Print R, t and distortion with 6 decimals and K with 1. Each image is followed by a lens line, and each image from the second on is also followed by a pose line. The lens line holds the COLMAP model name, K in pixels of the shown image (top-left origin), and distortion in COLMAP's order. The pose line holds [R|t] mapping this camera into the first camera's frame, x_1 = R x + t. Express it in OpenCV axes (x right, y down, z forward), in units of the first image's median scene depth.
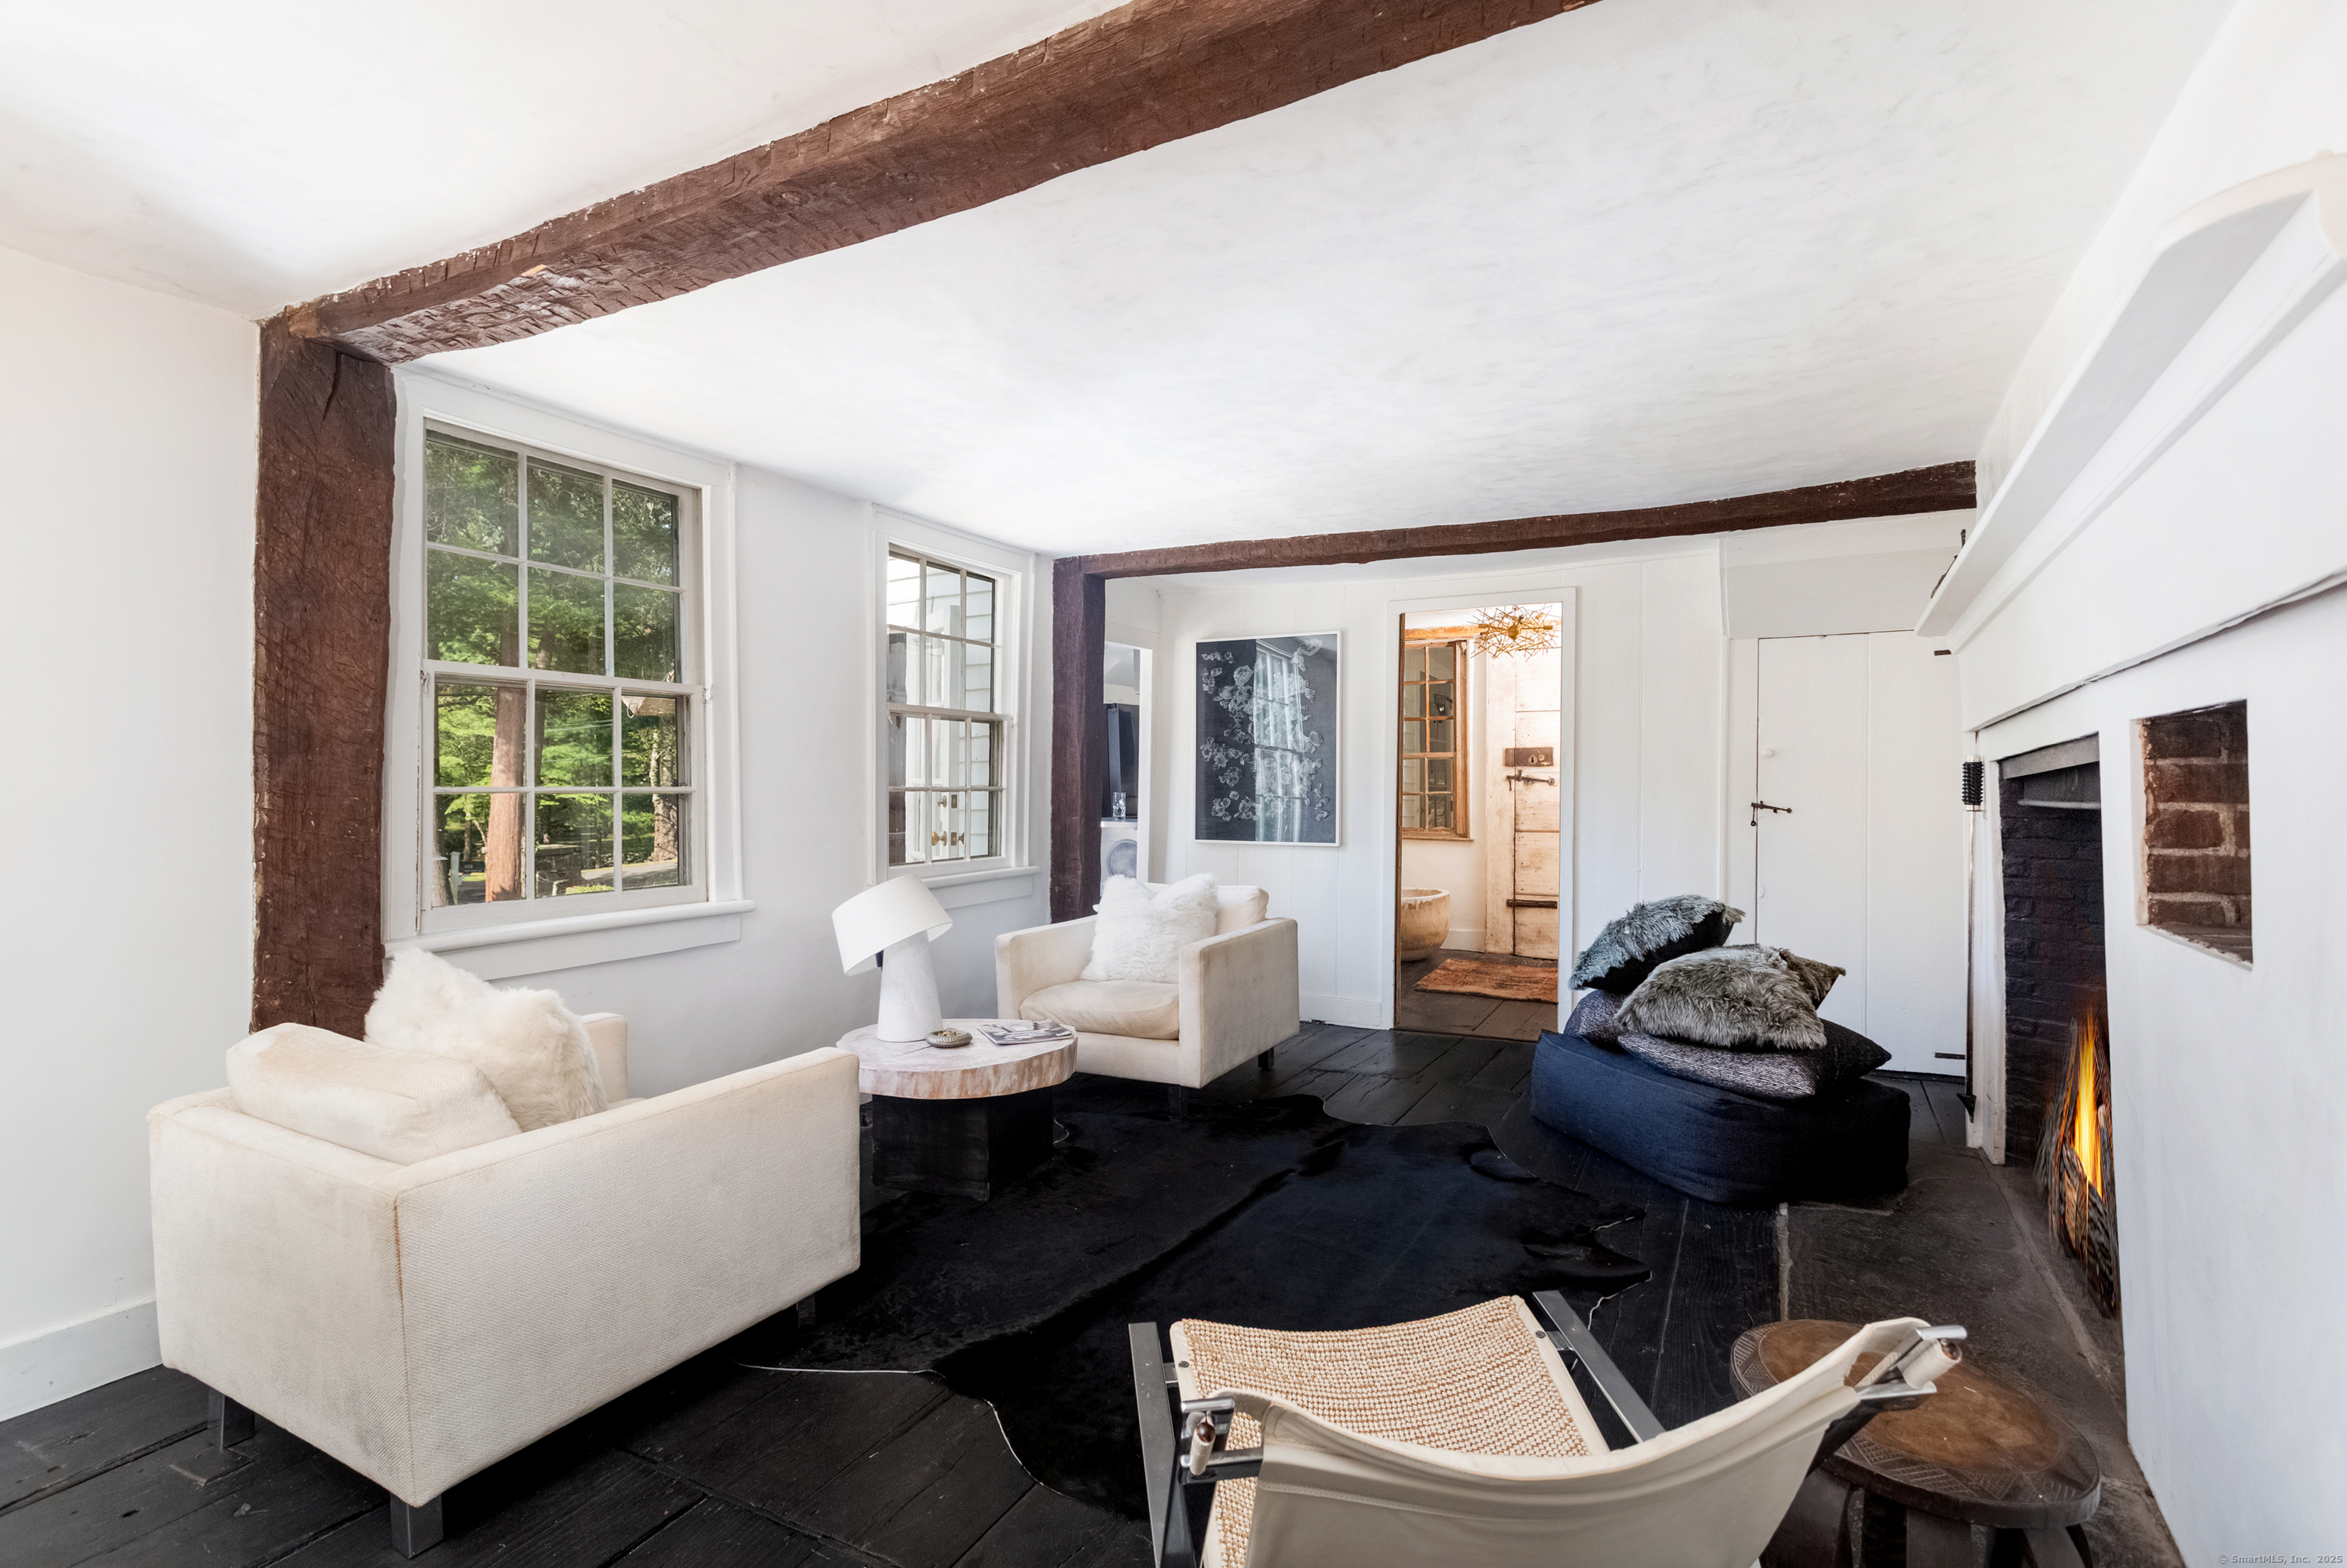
lens RADIAL K [[1093.7, 0, 1177.1], [0, 1093.7, 777.0], [0, 0, 1]] dist [0.000899, 0.001026]
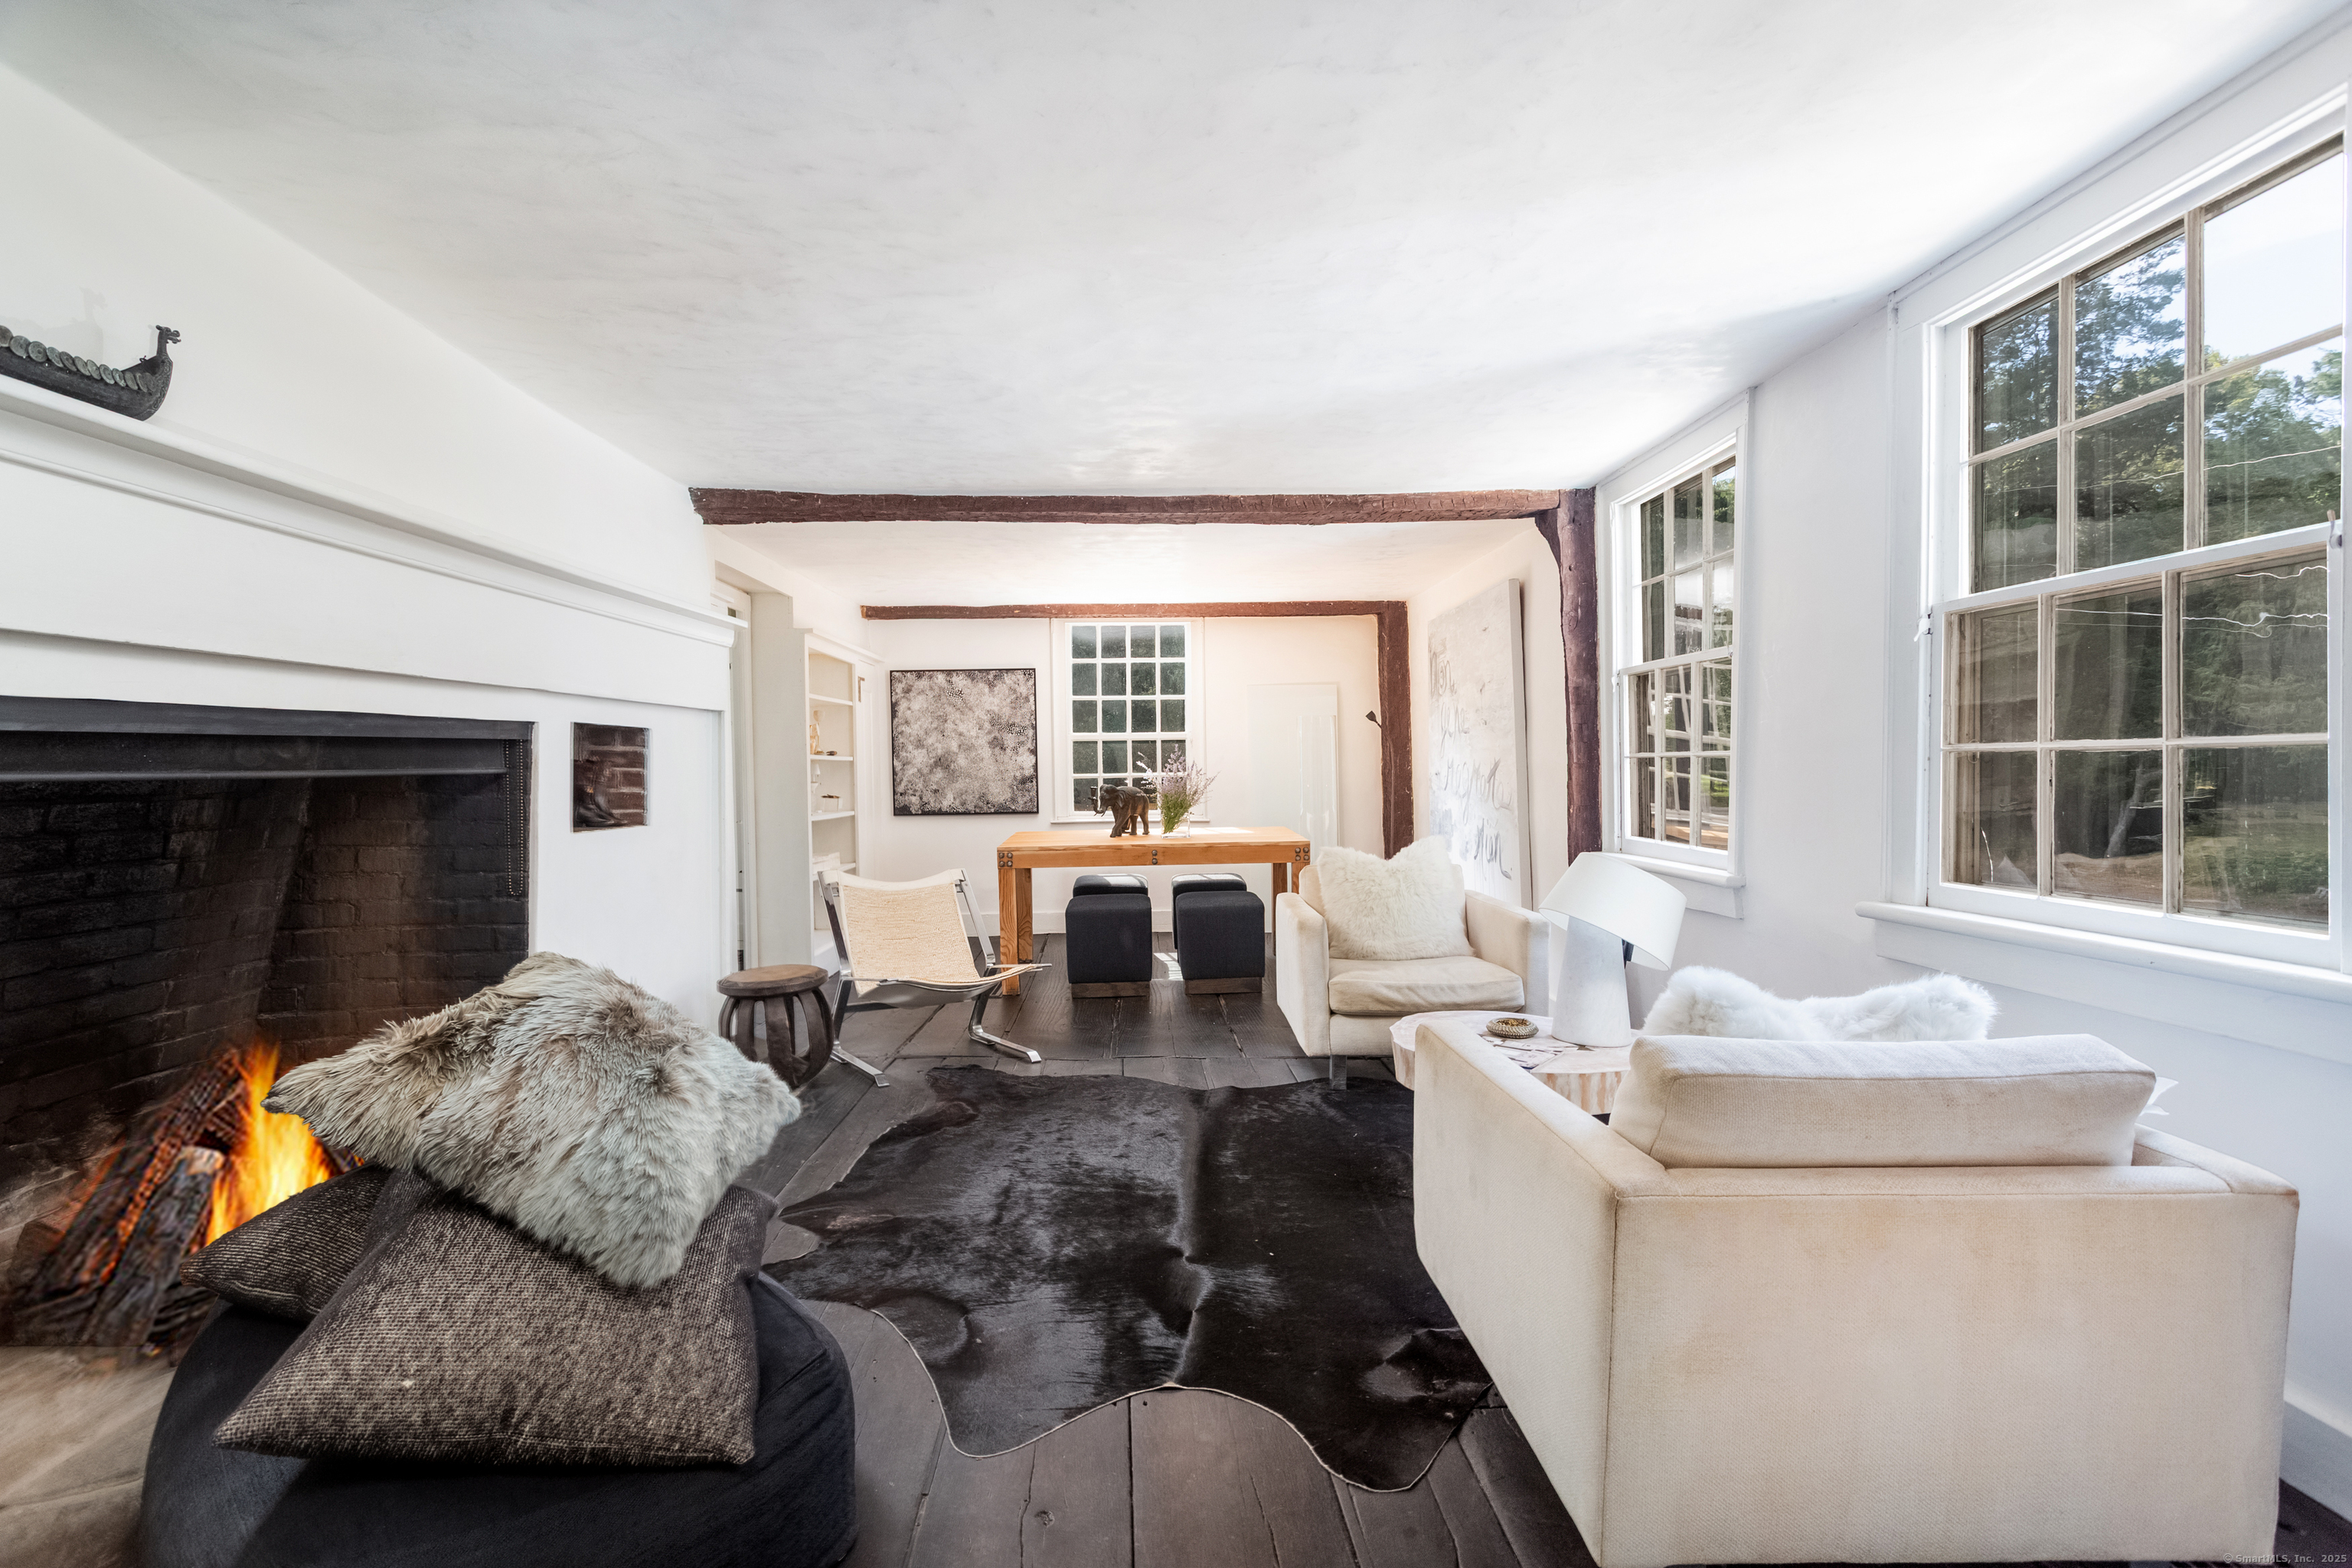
lens RADIAL K [[1096.2, 0, 1167.2], [0, 1096.2, 782.8], [0, 0, 1]] dist [0.000899, 0.001026]
pose [[-0.868088, 0.016414, -0.496139, 0.596818], [0.010439, 0.999836, 0.014813, 0.025392], [0.496300, 0.007680, -0.868117, 2.001871]]
